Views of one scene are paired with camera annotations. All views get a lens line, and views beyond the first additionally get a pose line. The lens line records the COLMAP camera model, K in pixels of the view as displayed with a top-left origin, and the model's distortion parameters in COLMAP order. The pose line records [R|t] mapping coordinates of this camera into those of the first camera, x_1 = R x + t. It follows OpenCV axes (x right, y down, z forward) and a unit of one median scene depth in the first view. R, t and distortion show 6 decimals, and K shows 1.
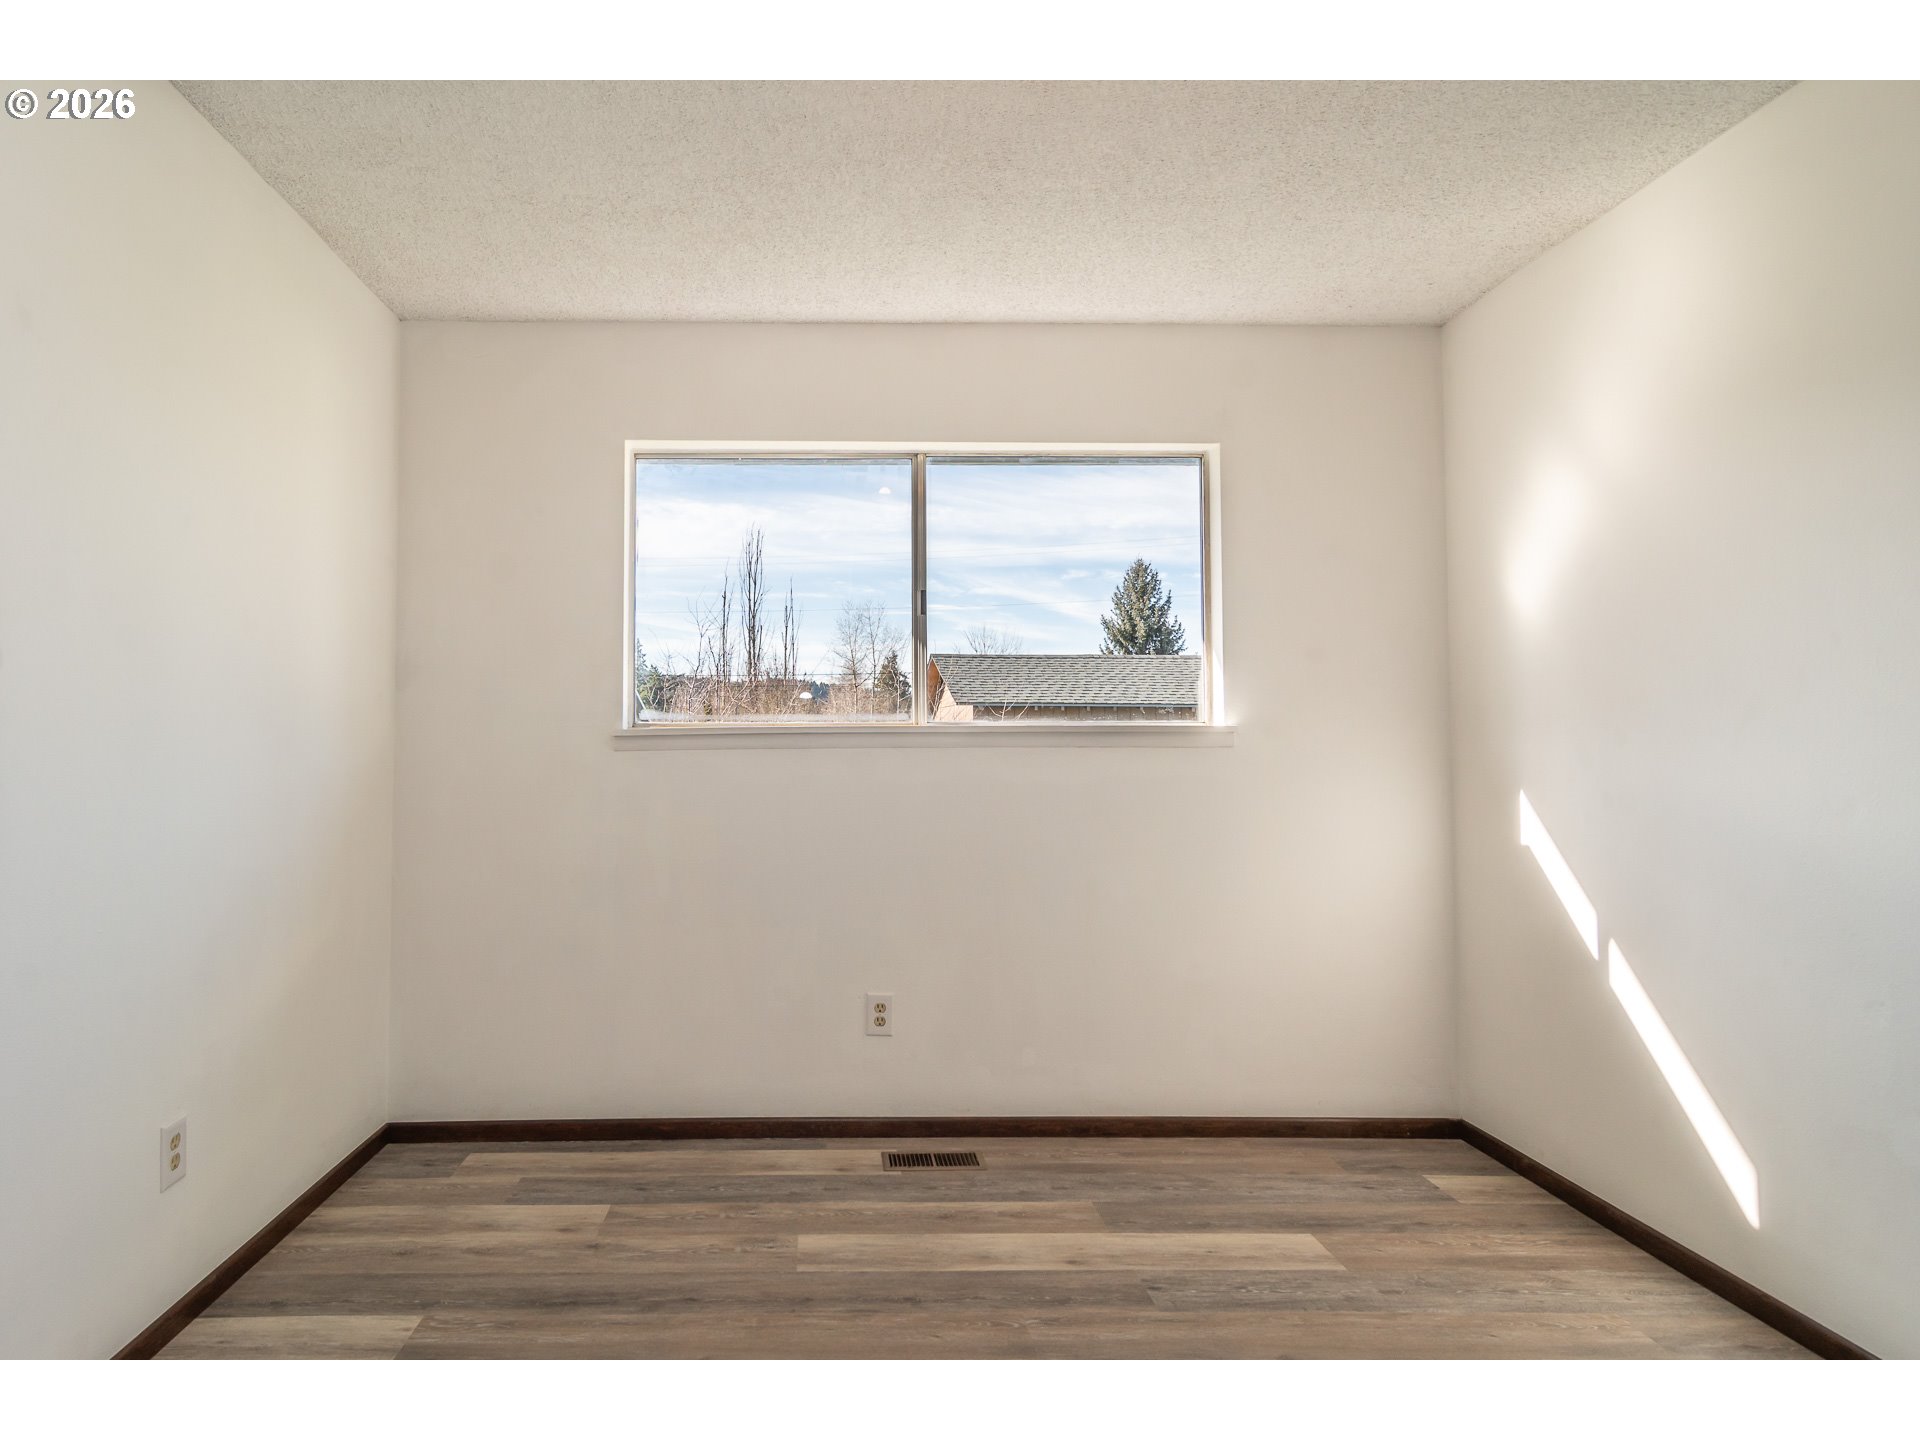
lens RADIAL K [[1203.7, 0, 954.4], [0, 1203.7, 701.0], [0, 0, 1]] dist [0.004575, -0.000639]
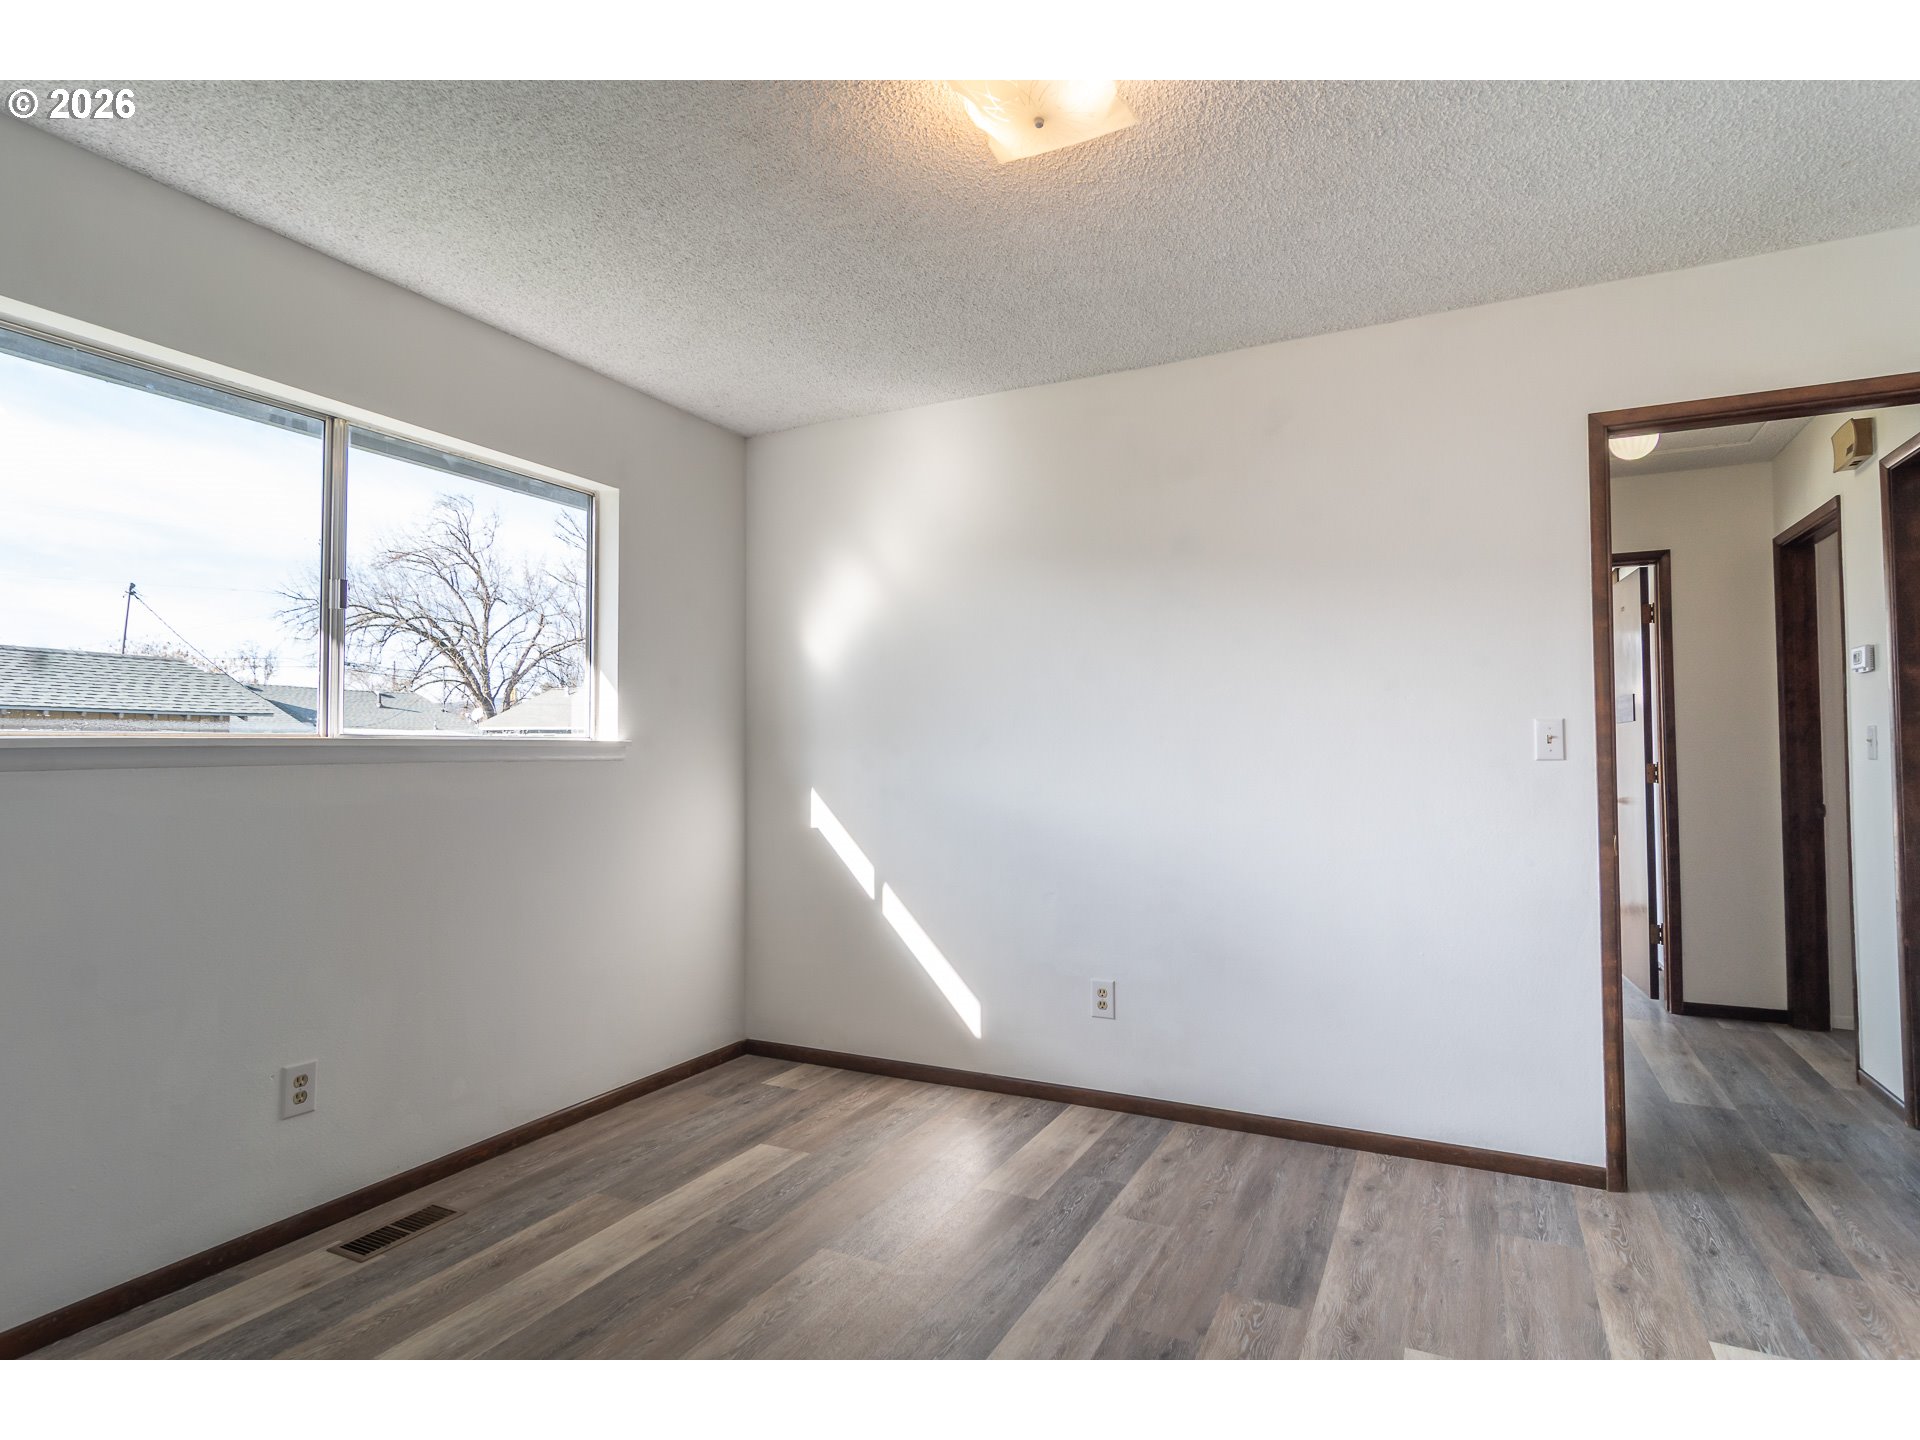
lens RADIAL K [[1040.0, 0, 1014.4], [0, 1040.0, 713.1], [0, 0, 1]] dist [0.001296, 0.001583]
pose [[0.409432, 0.034007, 0.911707, -0.559952], [-0.030970, 0.999247, -0.023364, 0.006131], [-0.911815, -0.018670, 0.410177, 0.290425]]
